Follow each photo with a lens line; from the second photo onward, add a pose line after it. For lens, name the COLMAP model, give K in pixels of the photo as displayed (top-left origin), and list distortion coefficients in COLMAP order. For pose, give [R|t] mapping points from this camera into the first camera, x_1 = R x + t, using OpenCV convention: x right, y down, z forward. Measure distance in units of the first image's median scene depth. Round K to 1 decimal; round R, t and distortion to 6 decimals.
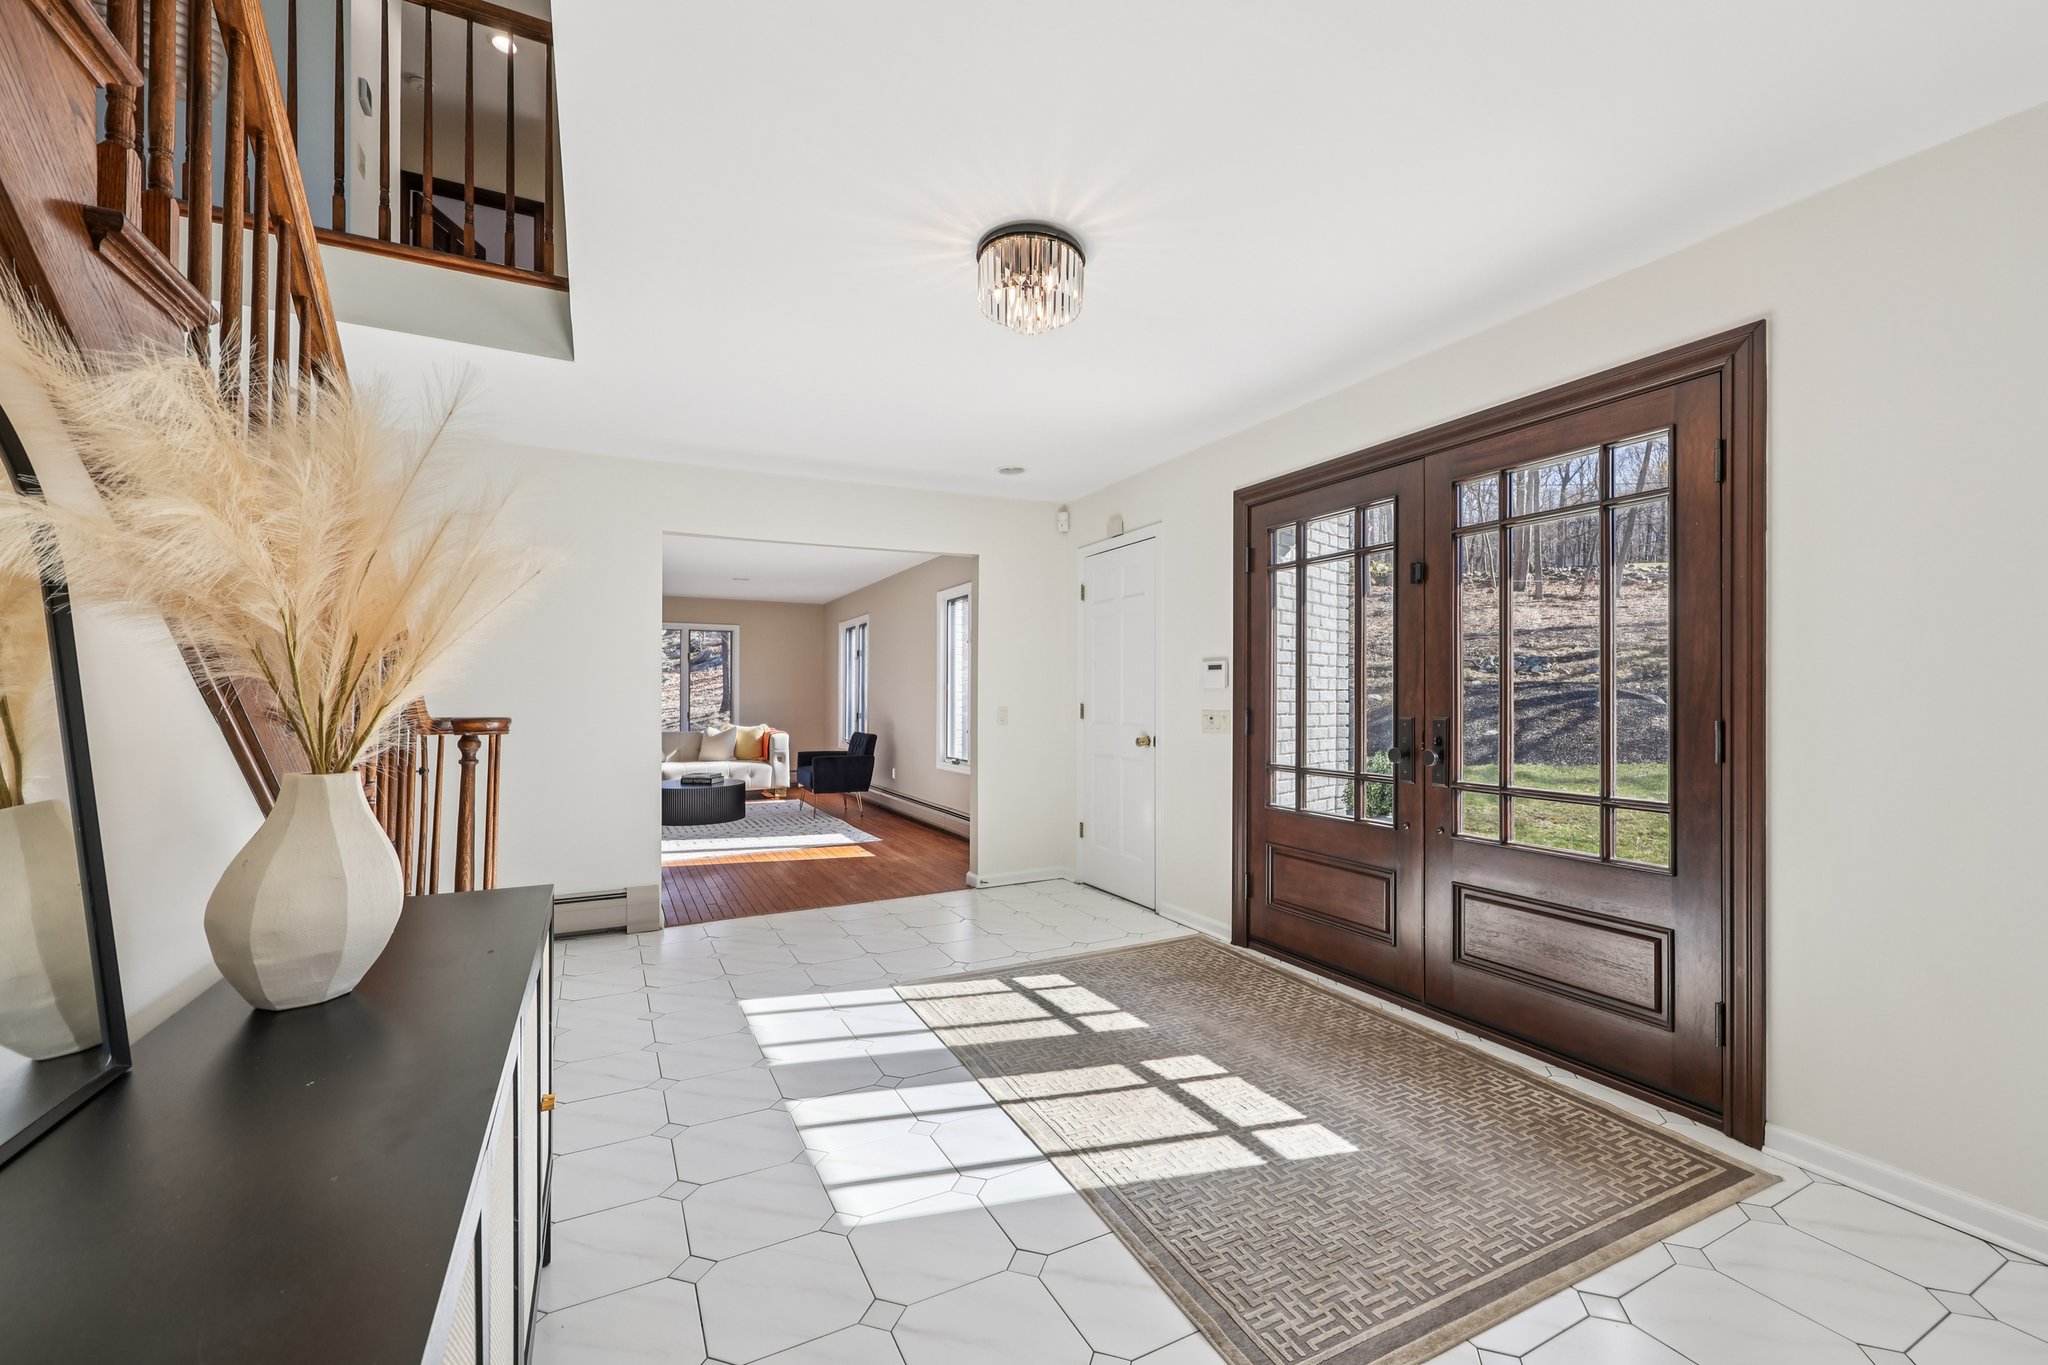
lens RADIAL K [[835.3, 0, 1030.6], [0, 835.3, 691.1], [0, 0, 1]] dist [0.000951, -0.000512]
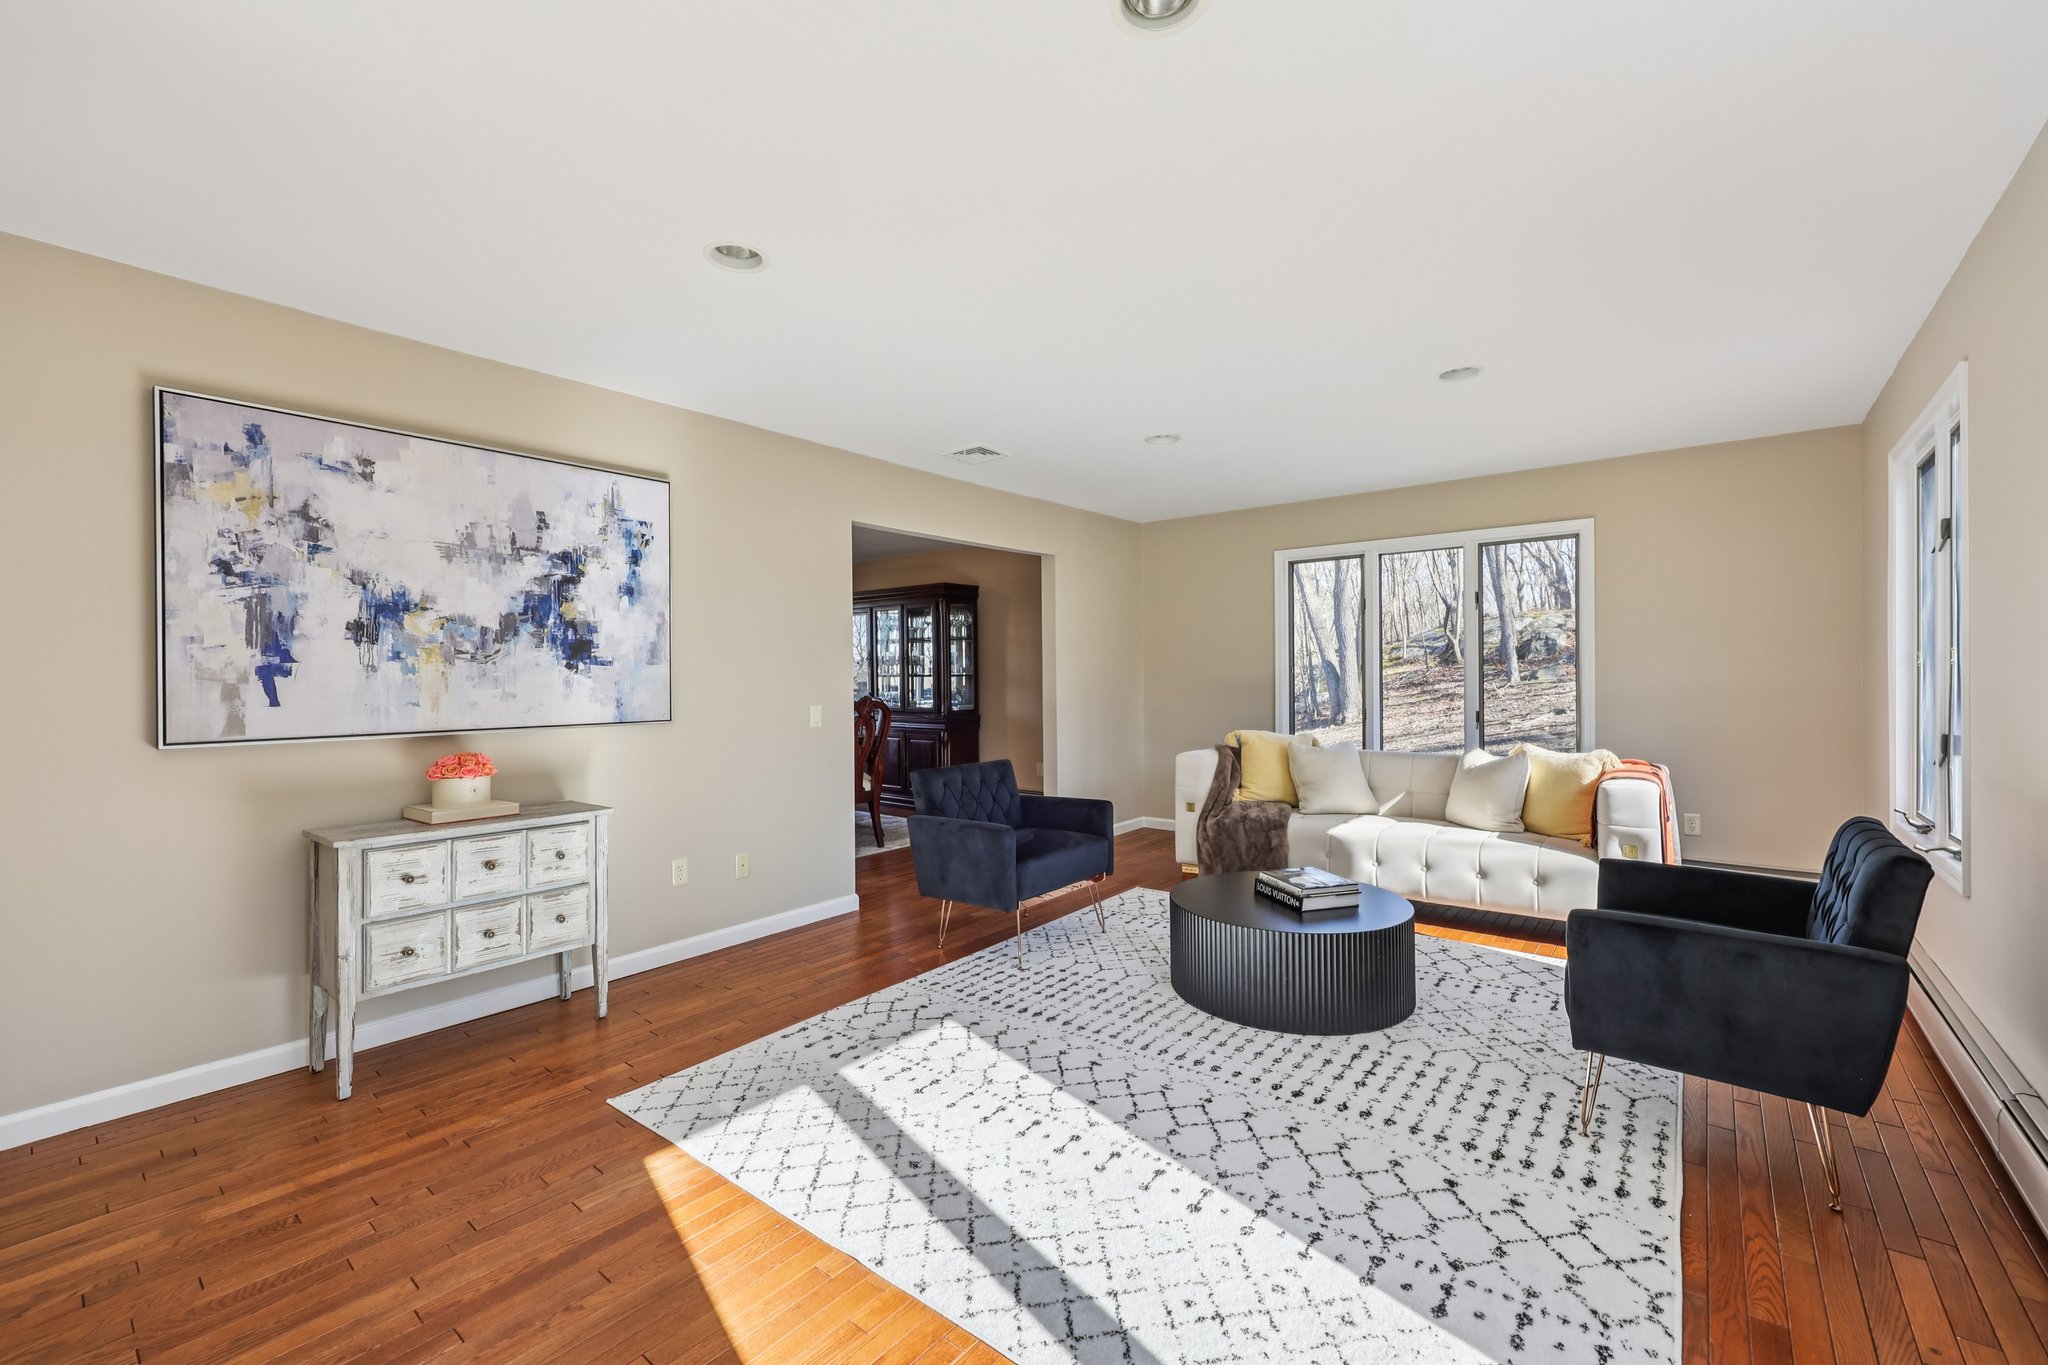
lens RADIAL K [[835.3, 0, 1033.9], [0, 835.3, 679.2], [0, 0, 1]] dist [0.000951, -0.000512]
pose [[0.400554, -0.004402, -0.916263, -0.194037], [0.012153, 0.999926, 0.000509, 0.009130], [0.916193, -0.011339, 0.400578, 1.731726]]
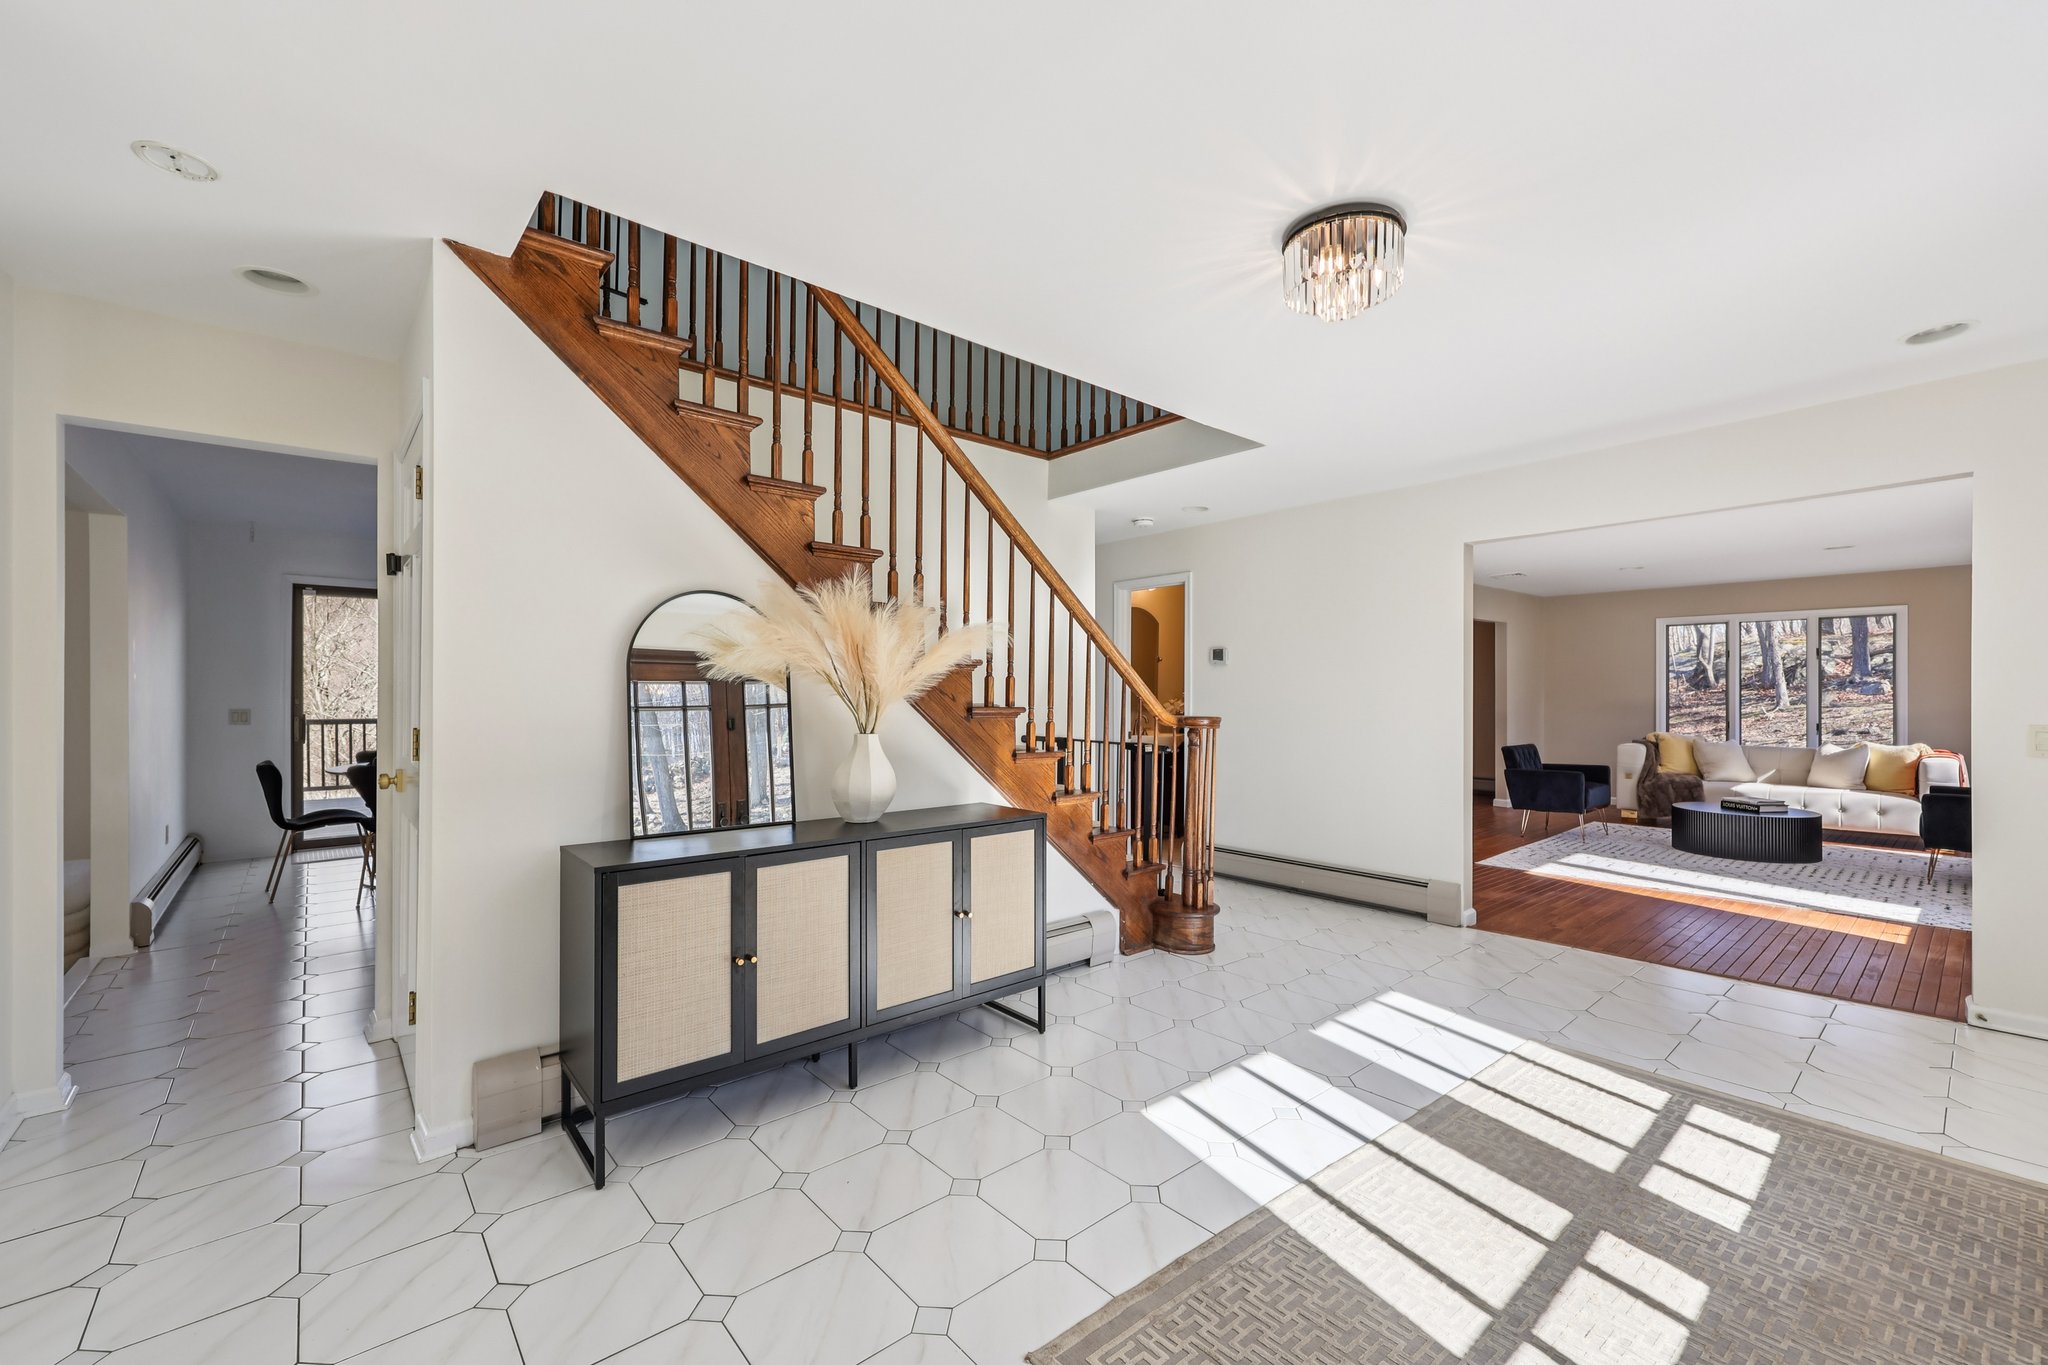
lens RADIAL K [[835.3, 0, 1020.0], [0, 835.3, 690.8], [0, 0, 1]] dist [0.000951, -0.000512]
pose [[0.223181, -0.007886, -0.974745, 0.572545], [0.001817, 0.999969, -0.007674, -0.001952], [0.974775, -0.000058, 0.223189, 0.299594]]
